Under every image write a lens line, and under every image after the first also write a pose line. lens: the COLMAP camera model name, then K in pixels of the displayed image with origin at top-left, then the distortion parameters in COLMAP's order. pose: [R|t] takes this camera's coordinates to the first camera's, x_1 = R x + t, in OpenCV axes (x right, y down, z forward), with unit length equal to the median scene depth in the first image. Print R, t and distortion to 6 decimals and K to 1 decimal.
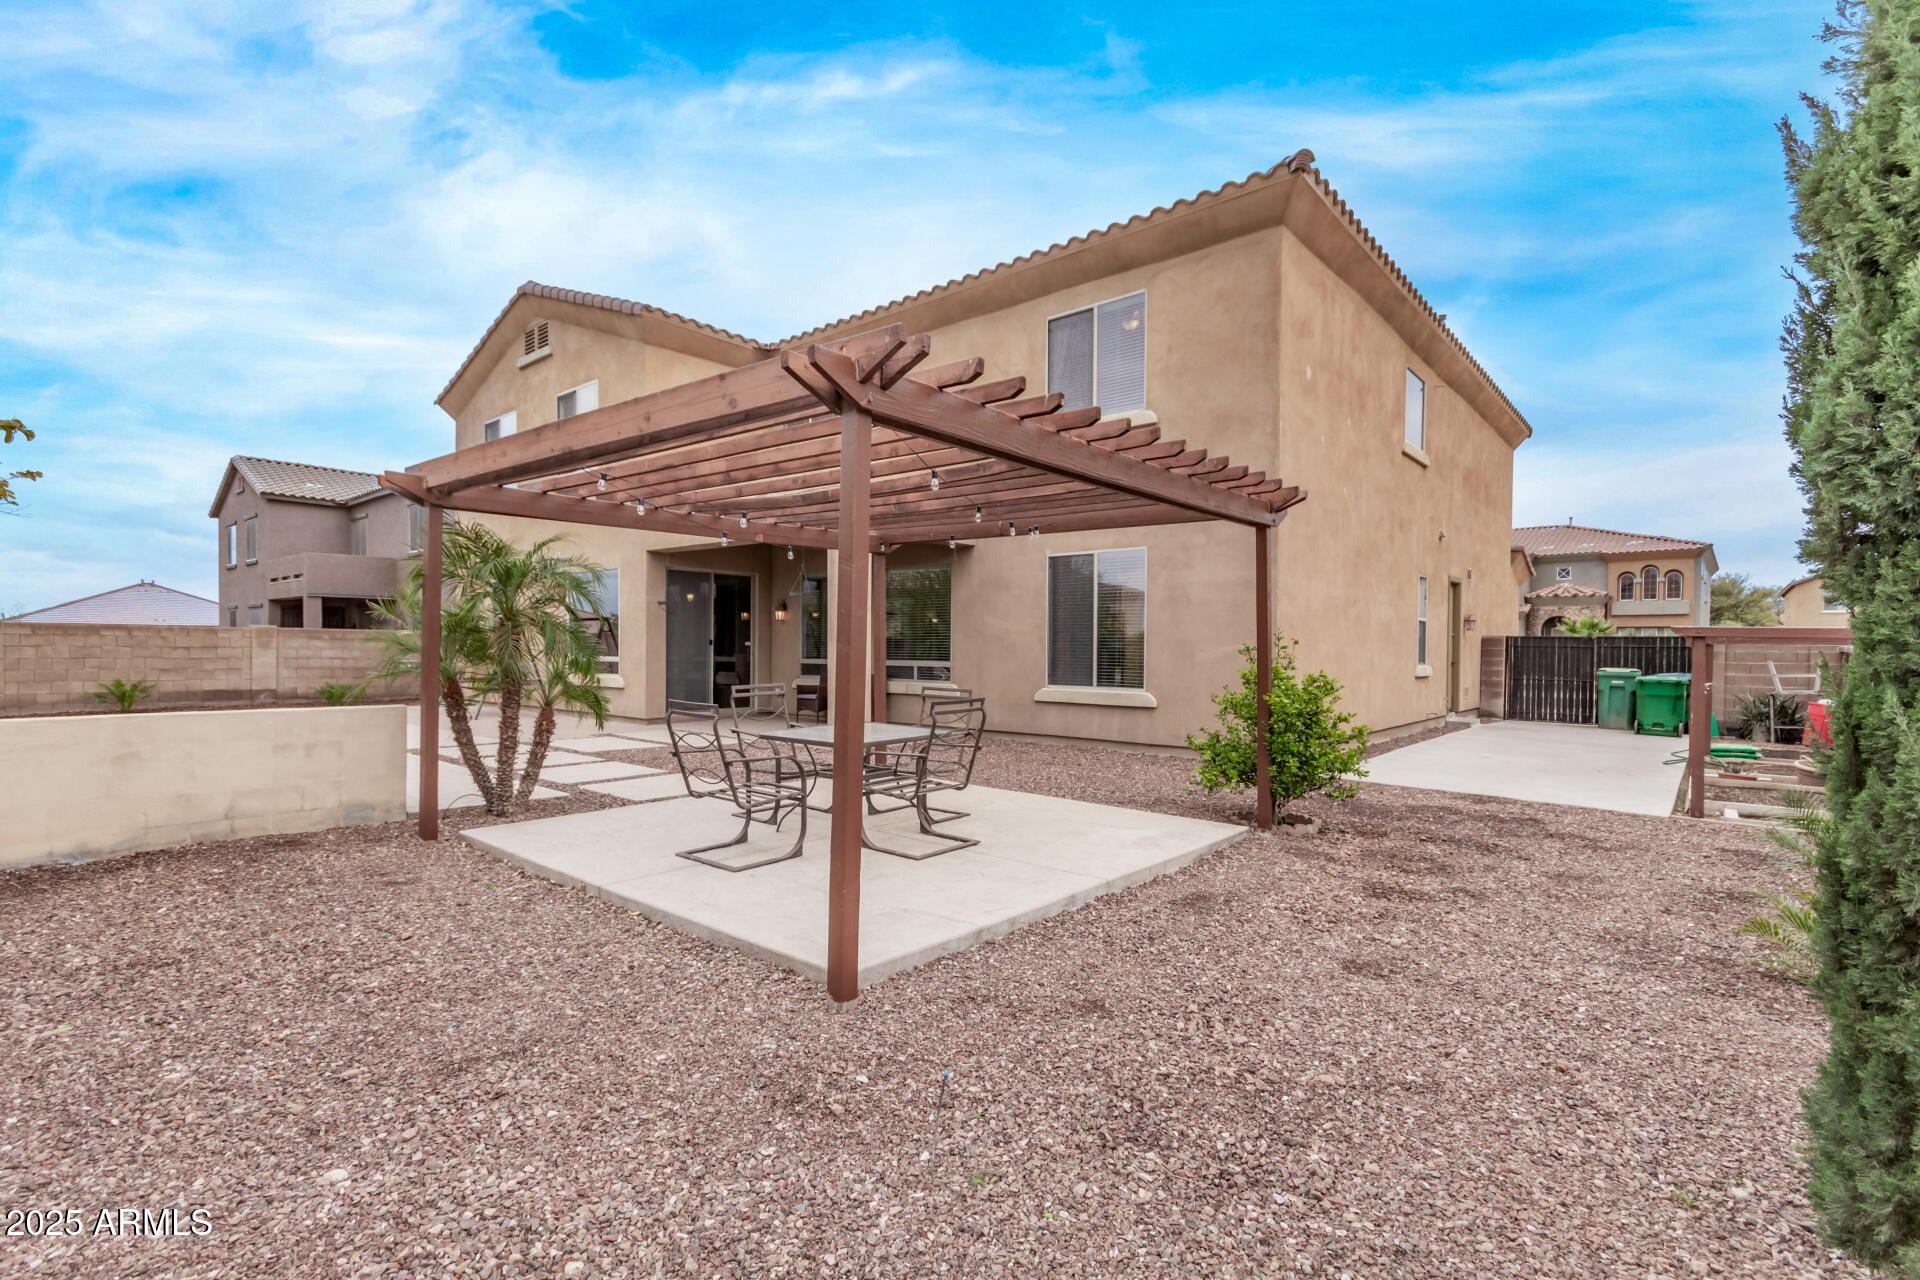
lens RADIAL K [[885.9, 0, 966.4], [0, 885.9, 652.2], [0, 0, 1]] dist [0.000132, -0.000527]
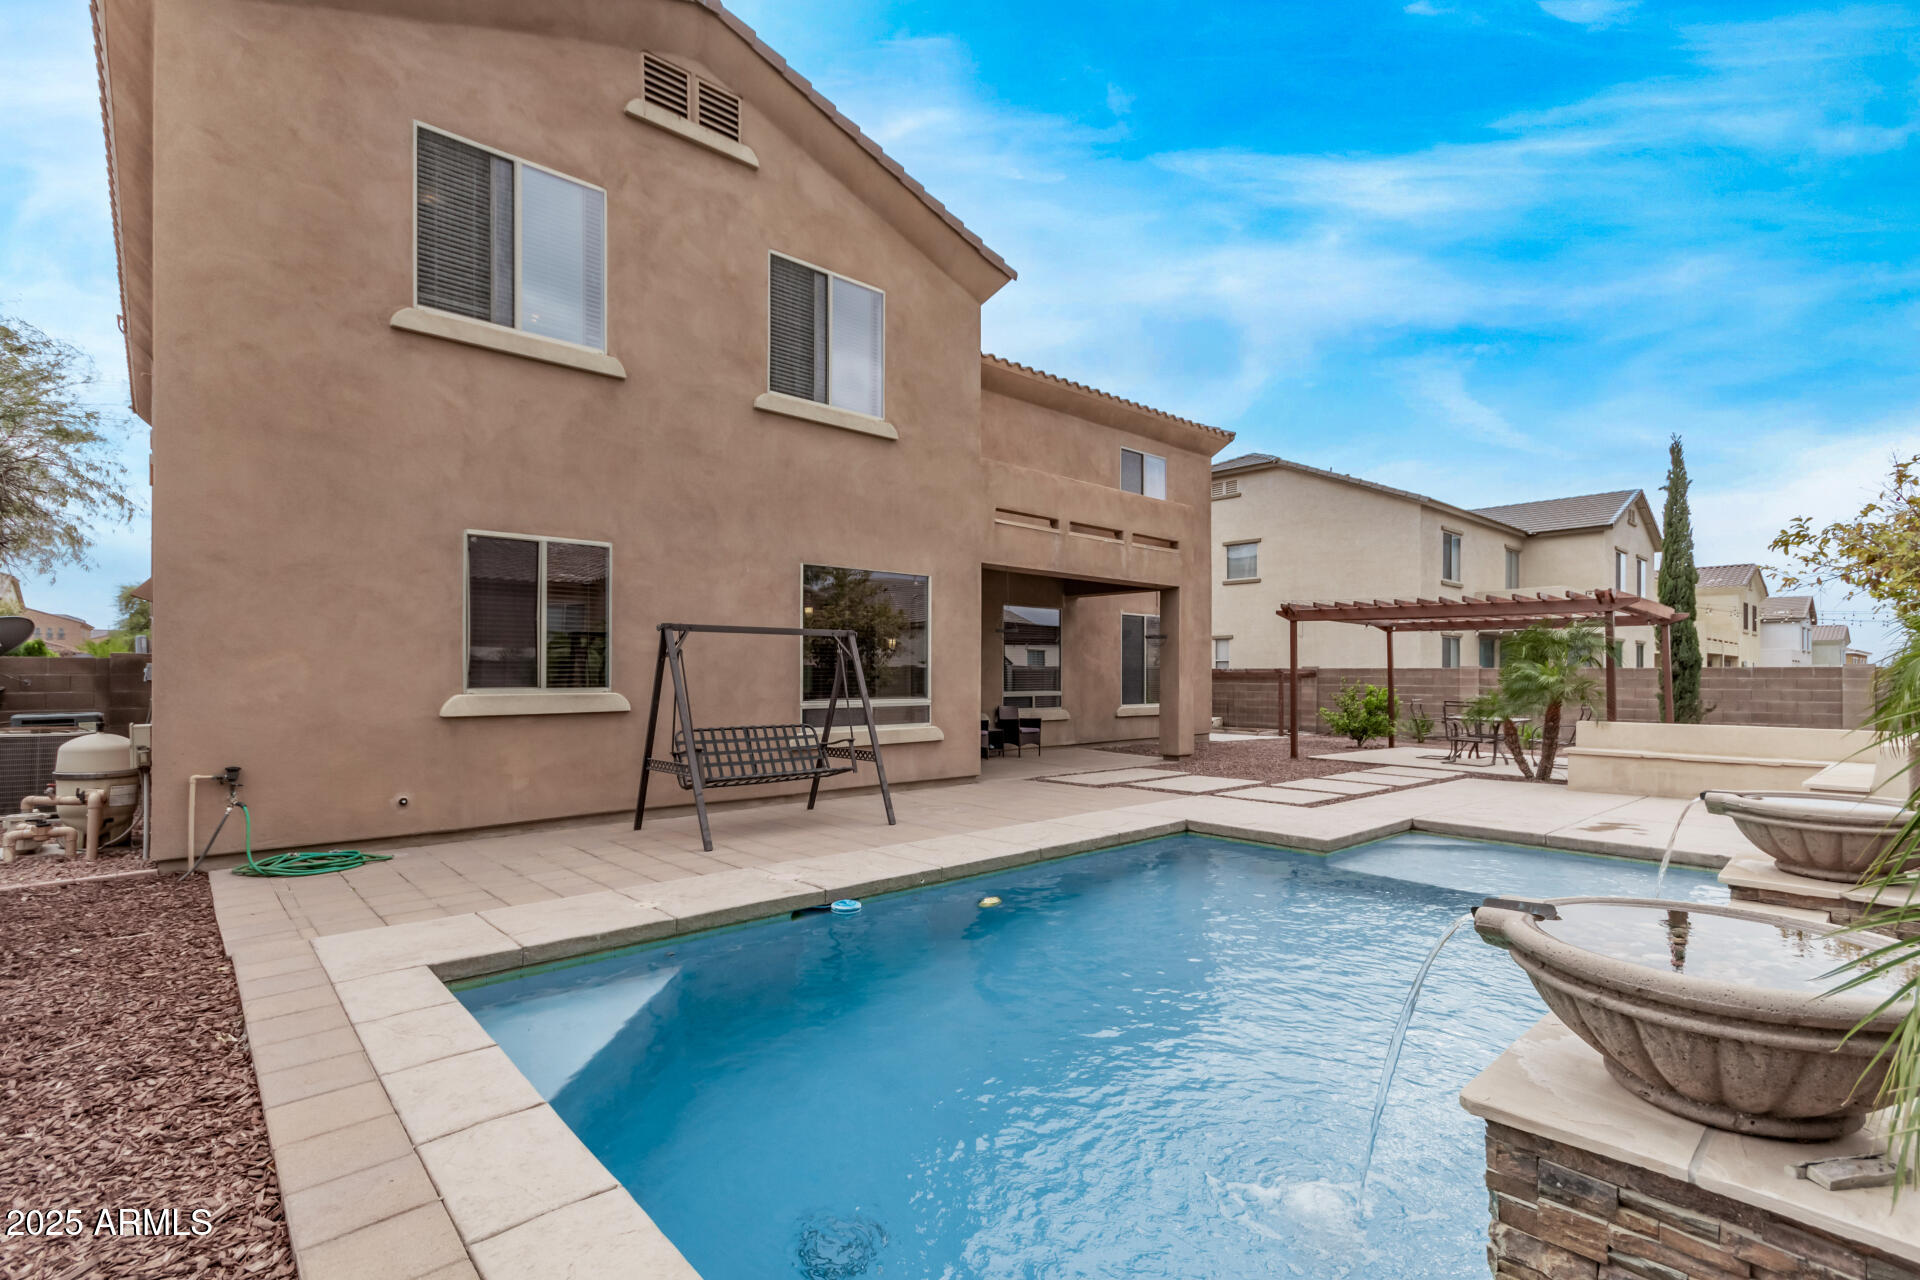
lens RADIAL K [[880.7, 0, 963.1], [0, 880.7, 664.8], [0, 0, 1]] dist [0.000761, 0.000137]
pose [[0.139353, 0.003583, 0.990236, -0.904259], [0.007425, 0.999962, -0.004663, -0.015452], [-0.990215, 0.008002, 0.139321, 0.714991]]
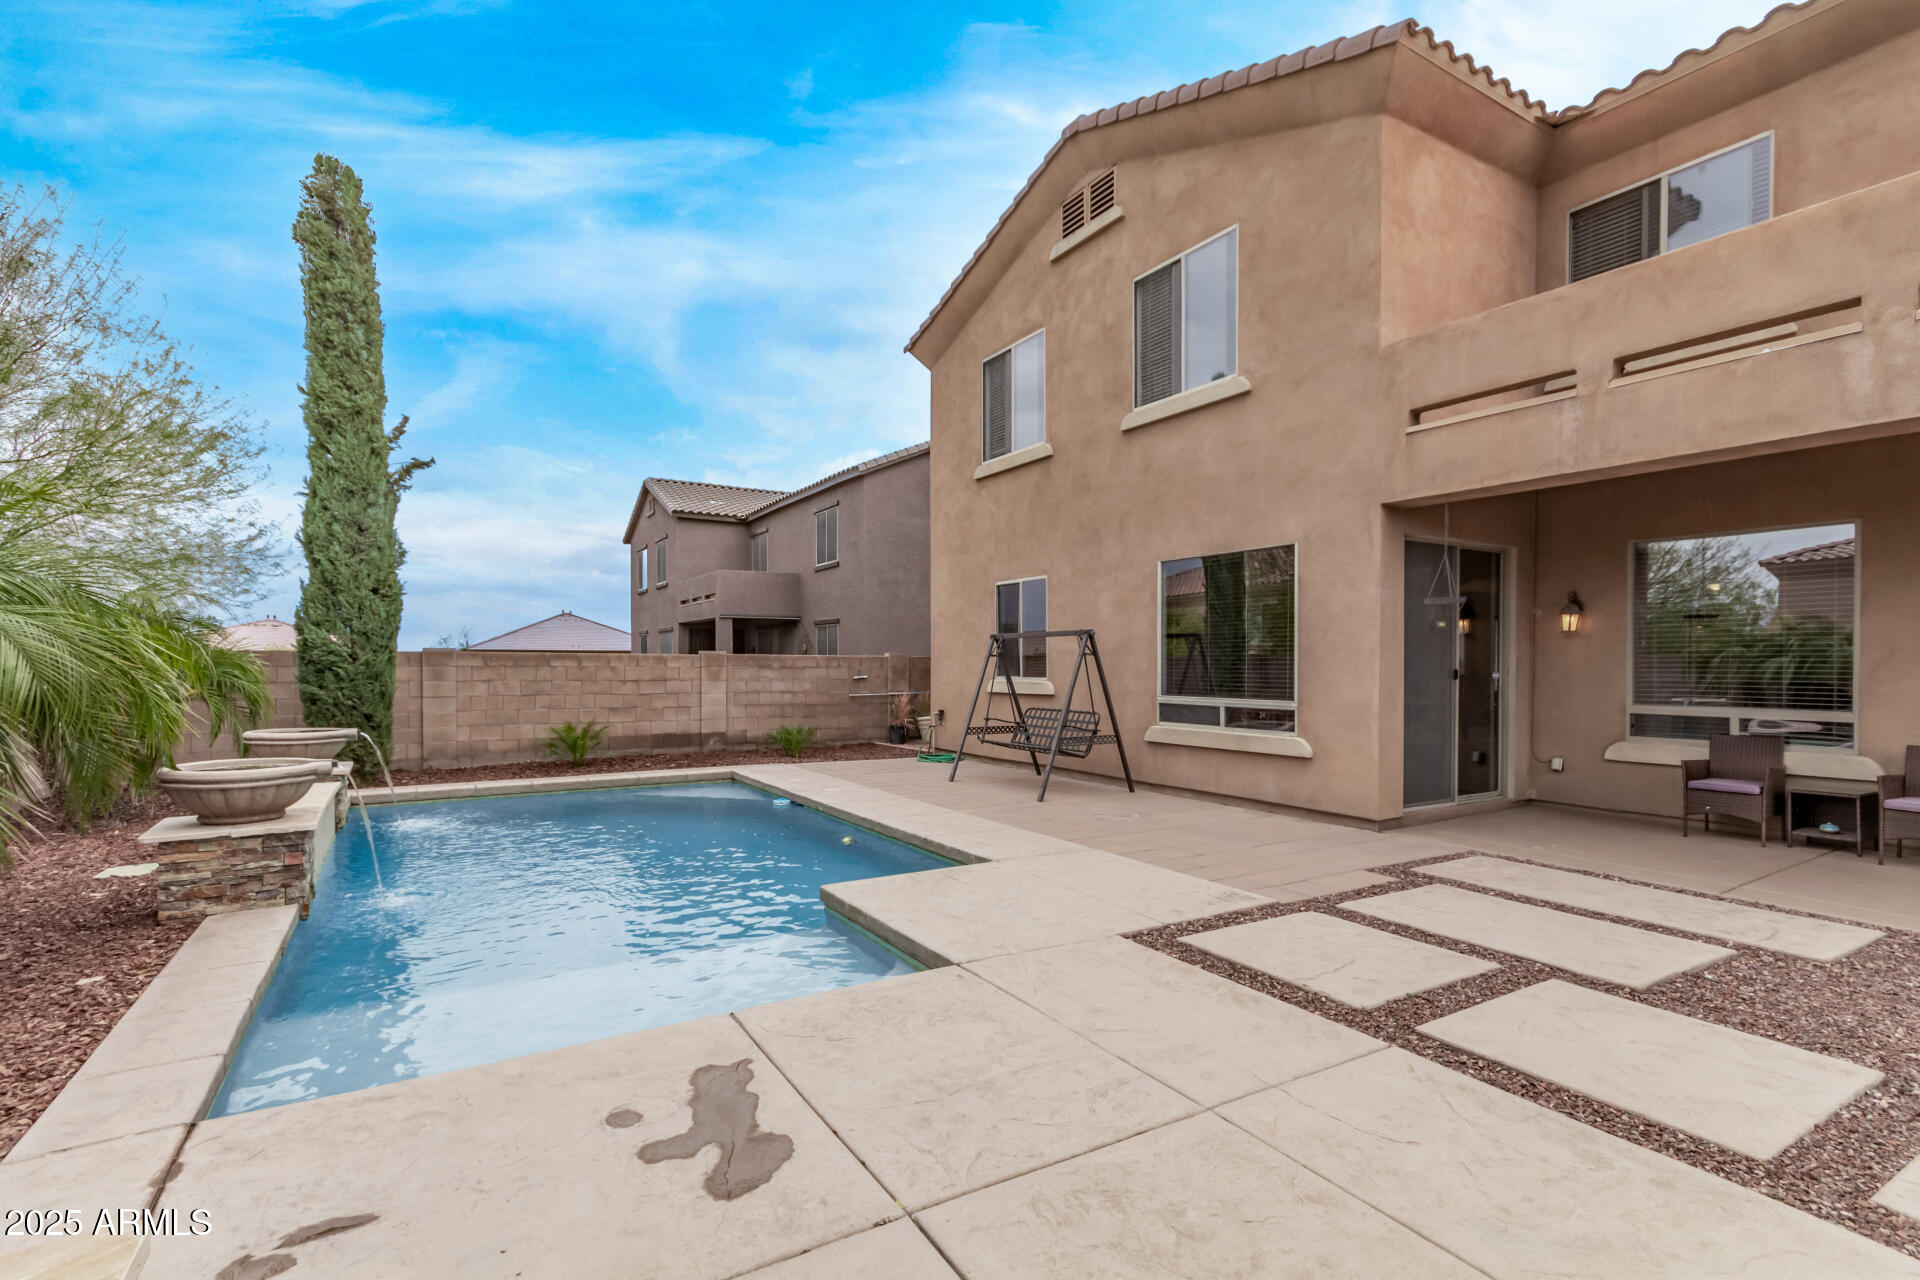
lens RADIAL K [[904.5, 0, 963.0], [0, 904.5, 664.6], [0, 0, 1]] dist [-0.000686, 0.000020]
pose [[0.946696, -0.006334, -0.322067, -0.333681], [0.004417, 0.999968, -0.006681, -0.012618], [0.322099, 0.004902, 0.946693, 0.319514]]
